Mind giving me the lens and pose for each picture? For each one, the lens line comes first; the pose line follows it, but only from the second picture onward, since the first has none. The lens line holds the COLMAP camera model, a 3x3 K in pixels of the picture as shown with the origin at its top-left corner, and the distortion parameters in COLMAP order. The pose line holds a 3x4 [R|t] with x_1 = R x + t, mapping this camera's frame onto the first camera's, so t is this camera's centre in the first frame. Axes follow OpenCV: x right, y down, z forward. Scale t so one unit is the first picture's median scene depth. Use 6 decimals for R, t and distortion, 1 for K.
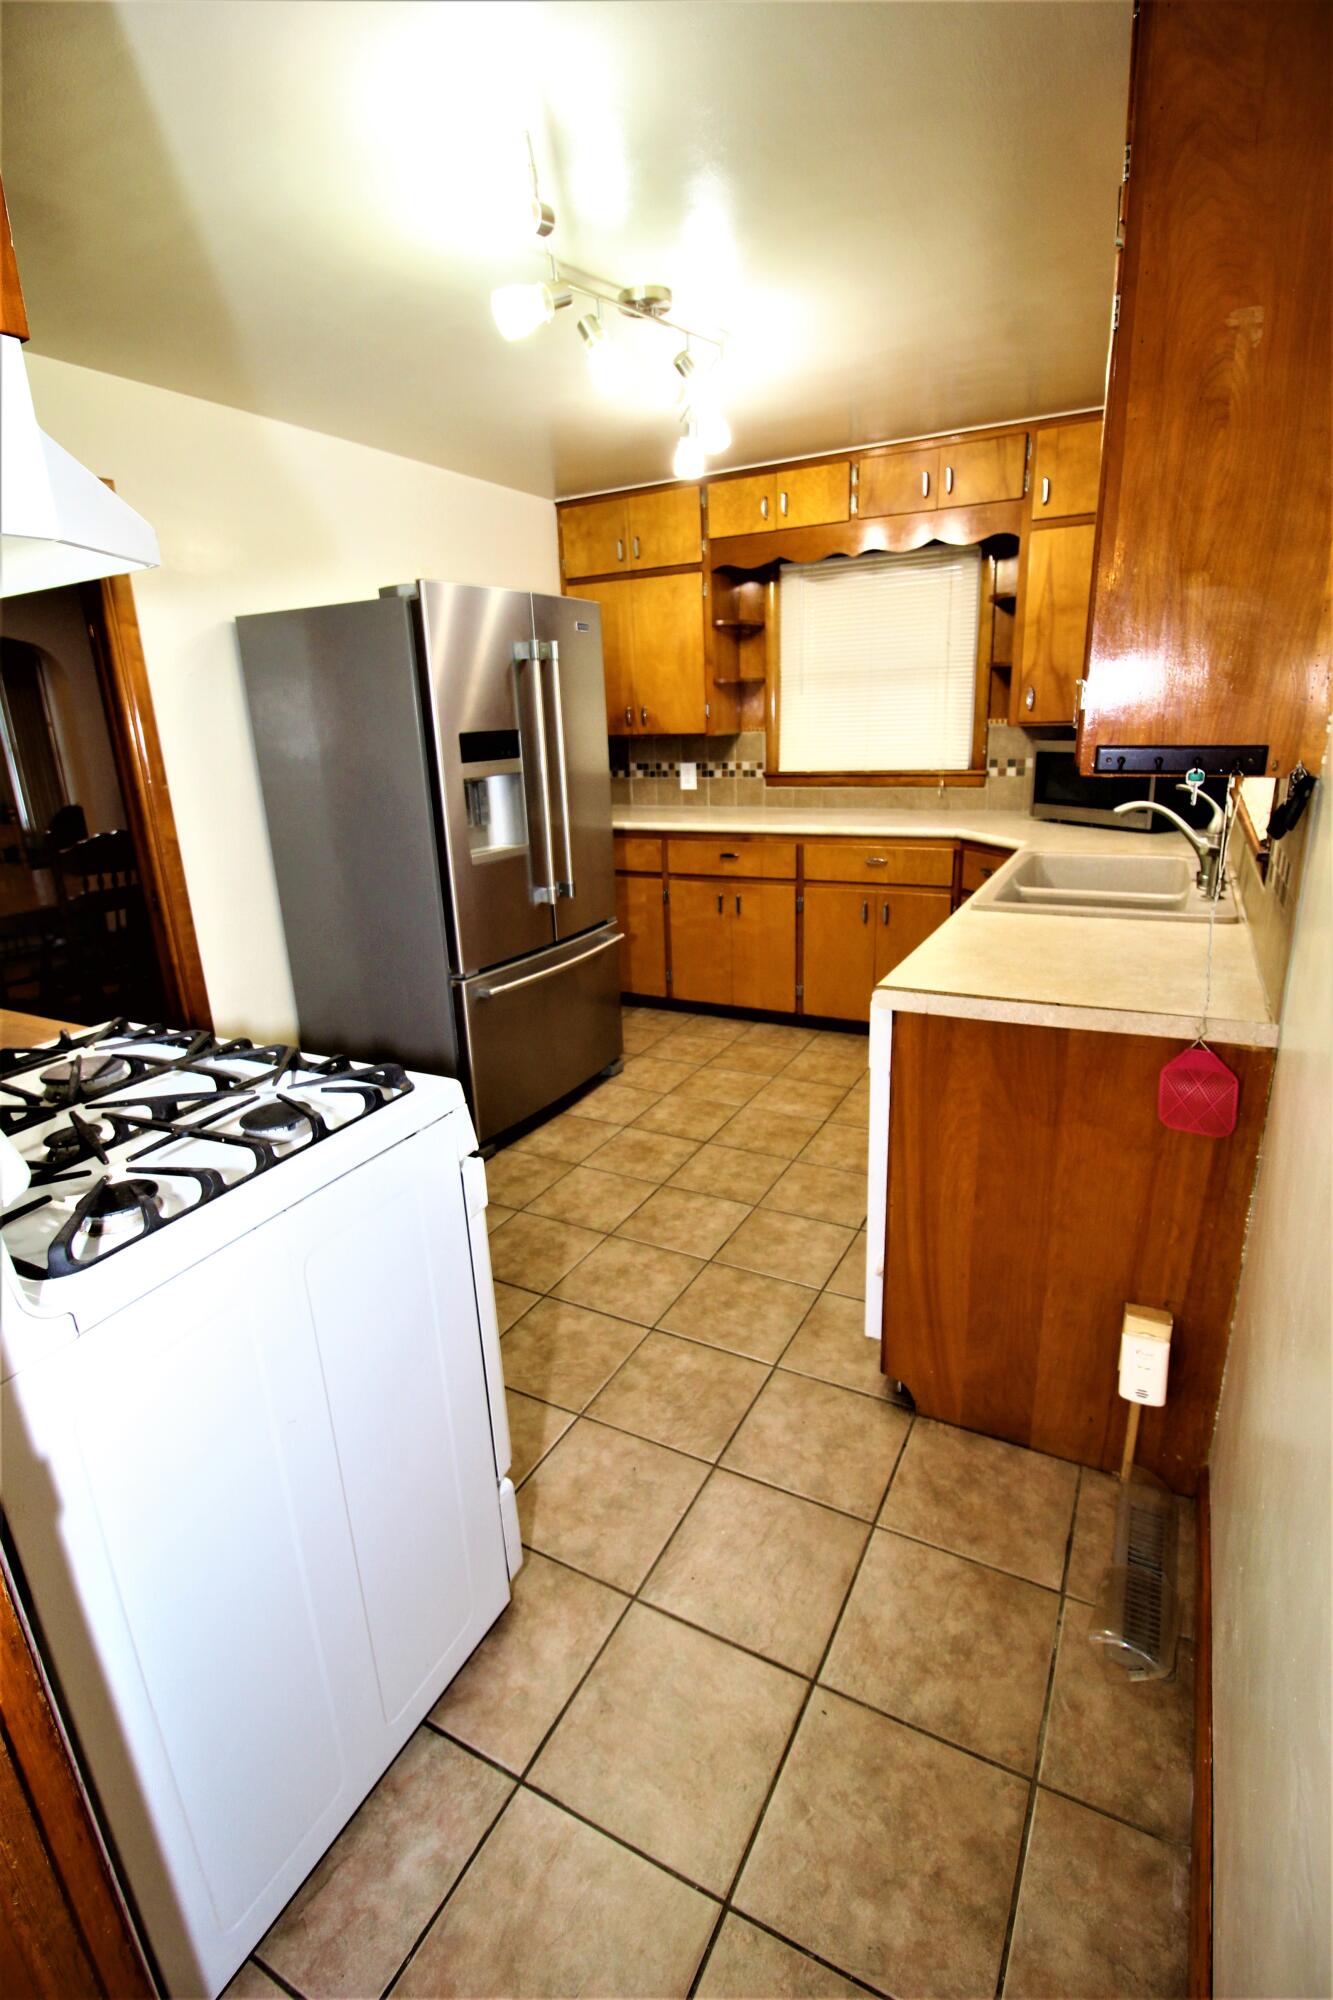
lens RADIAL K [[923.8, 0, 665.8], [0, 923.8, 992.7], [0, 0, 1]] dist [-0.012087, -0.007286]
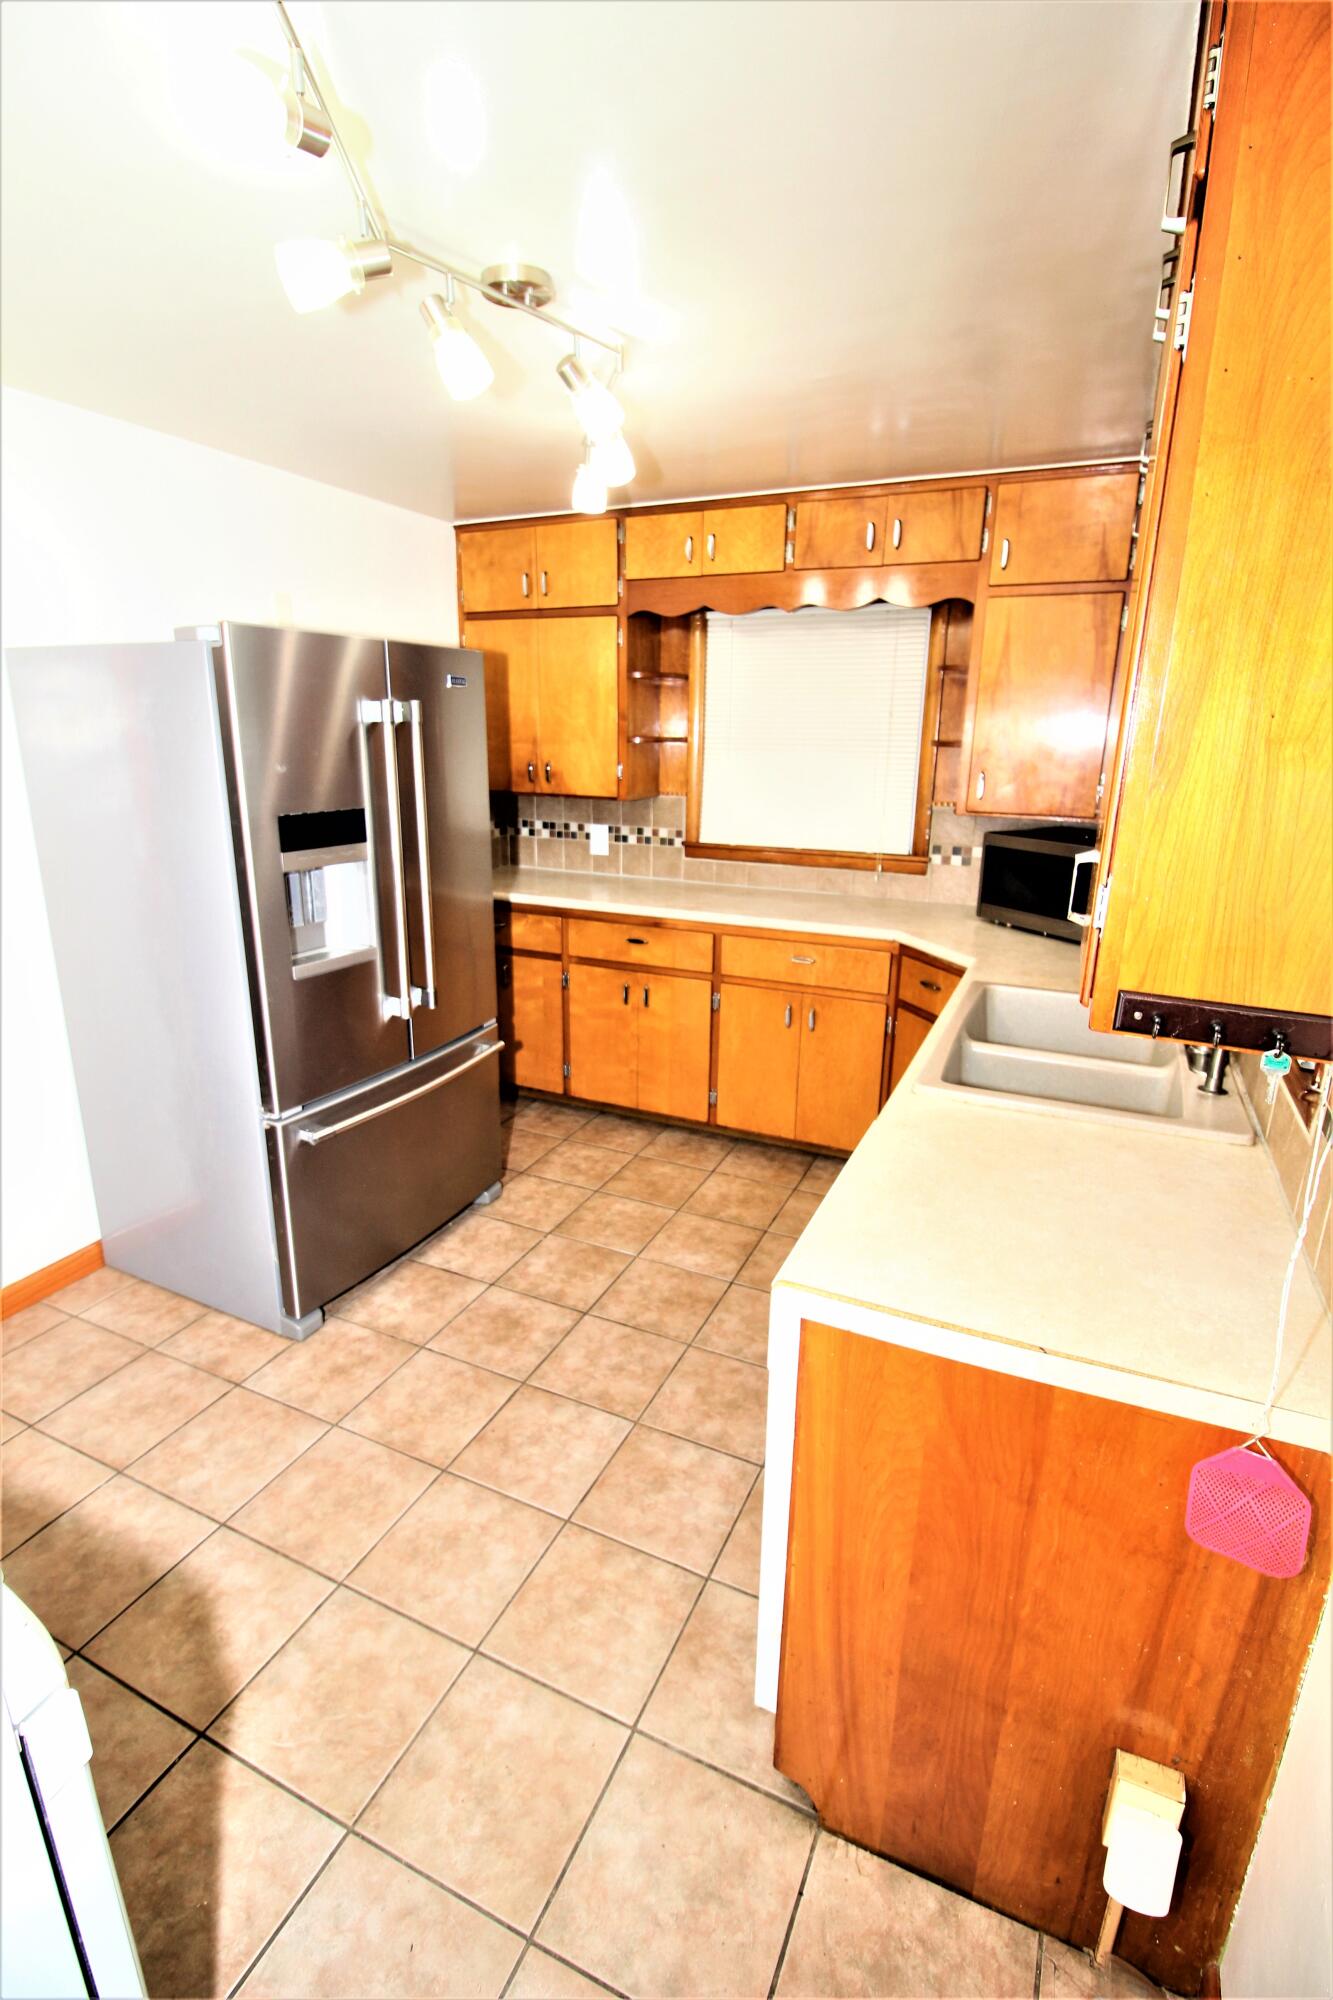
lens RADIAL K [[923.8, 0, 669.5], [0, 923.8, 988.7], [0, 0, 1]] dist [-0.012087, -0.007286]
pose [[0.996783, 0.034143, 0.072507, 0.052847], [-0.032493, 0.999188, -0.023816, -0.118924], [-0.073261, 0.021384, 0.997084, 0.185675]]
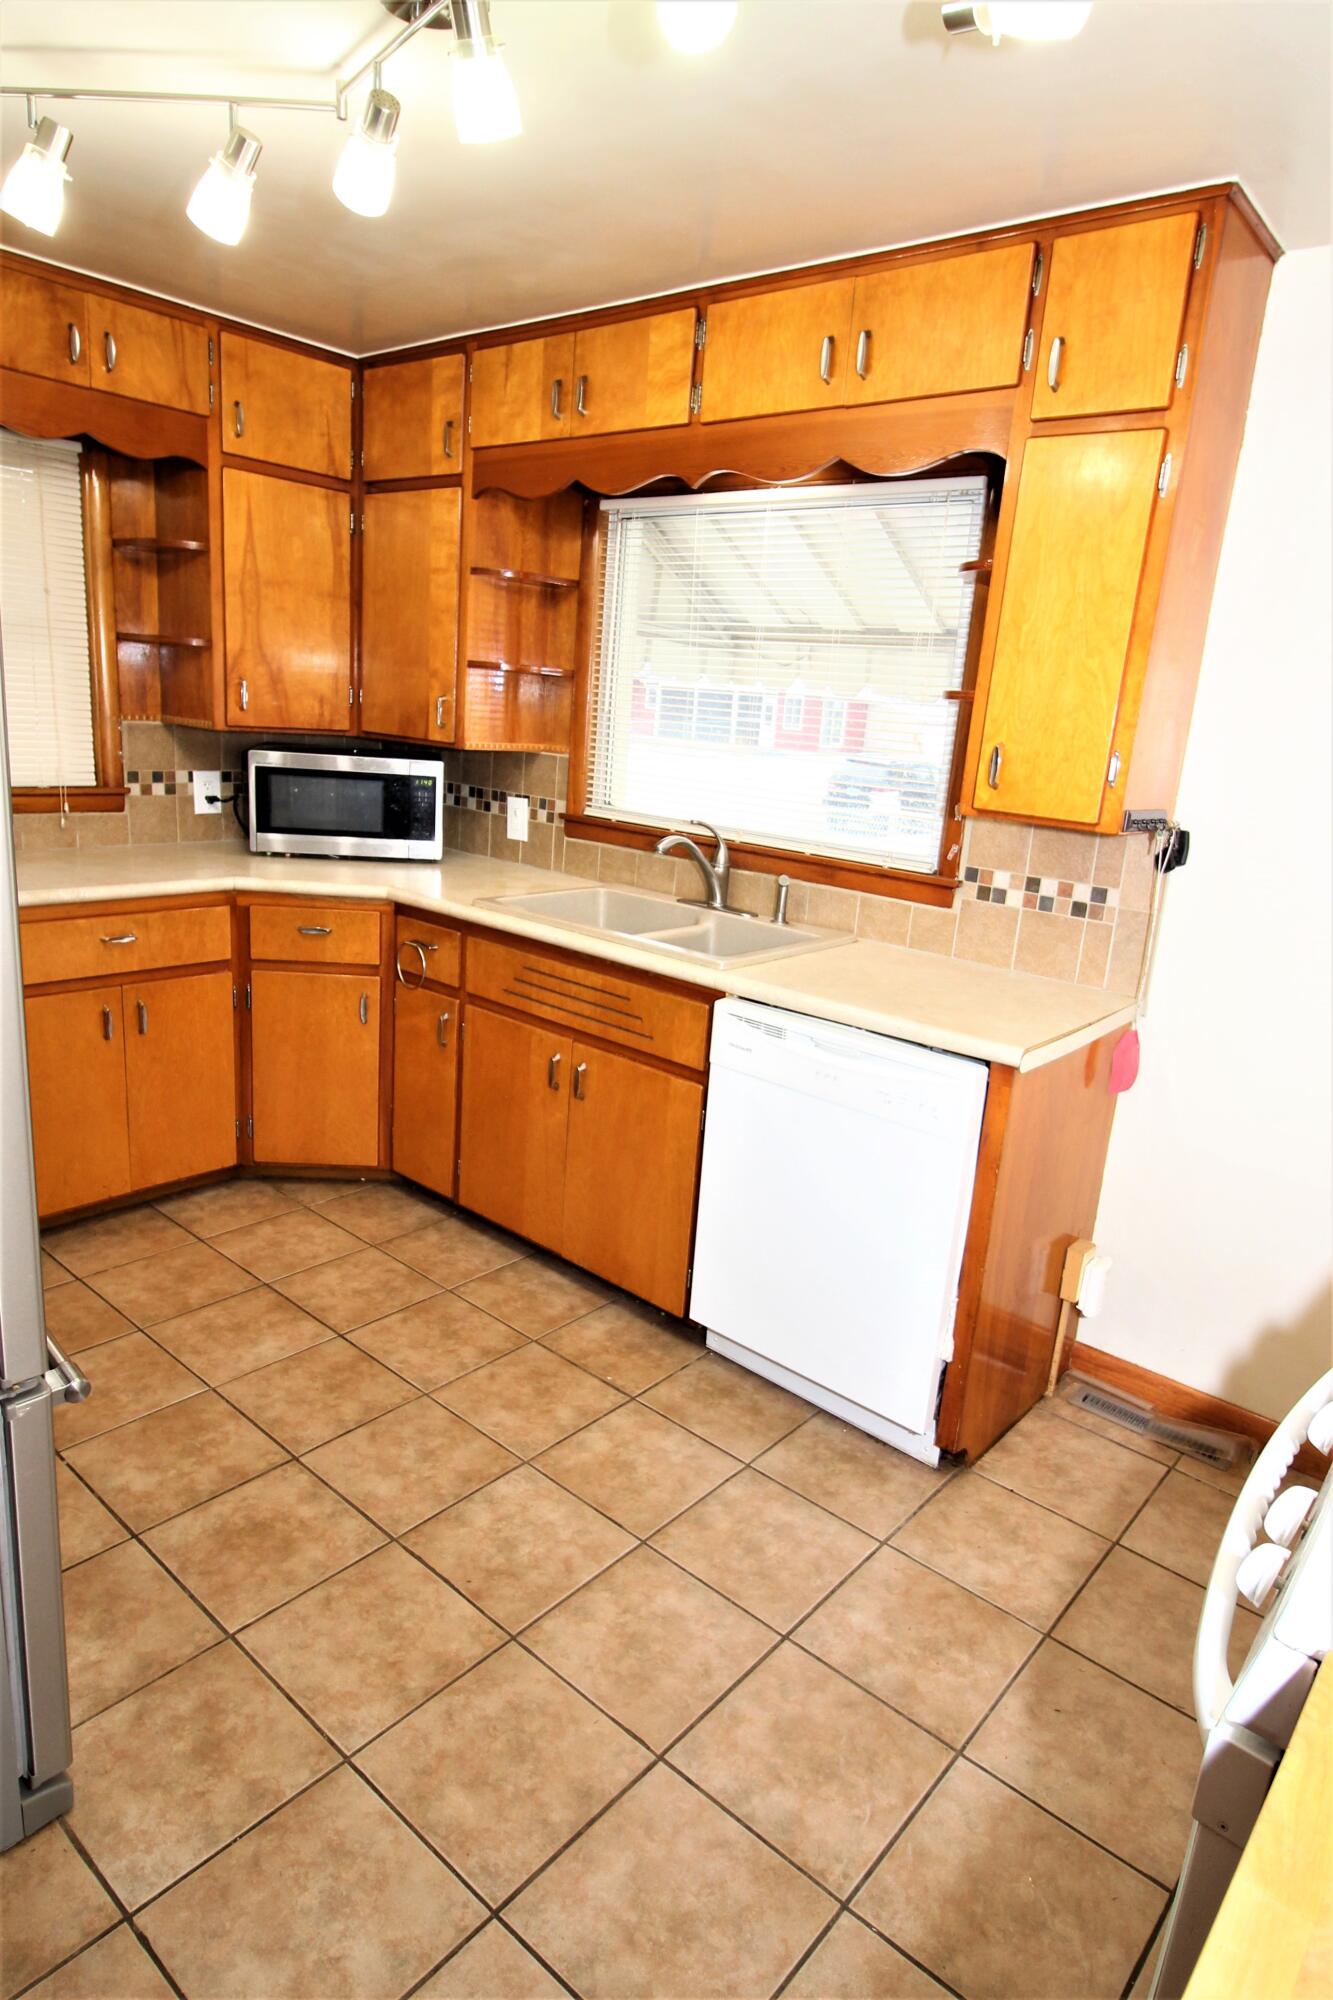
lens RADIAL K [[1168.2, 0, 673.4], [0, 1168.2, 998.9], [0, 0, 1]] dist [0.005962, -0.001623]
pose [[0.208657, -0.188163, 0.959717, -0.600074], [0.204029, 0.968100, 0.145447, -0.186423], [-0.956470, 0.165461, 0.240392, 0.604069]]
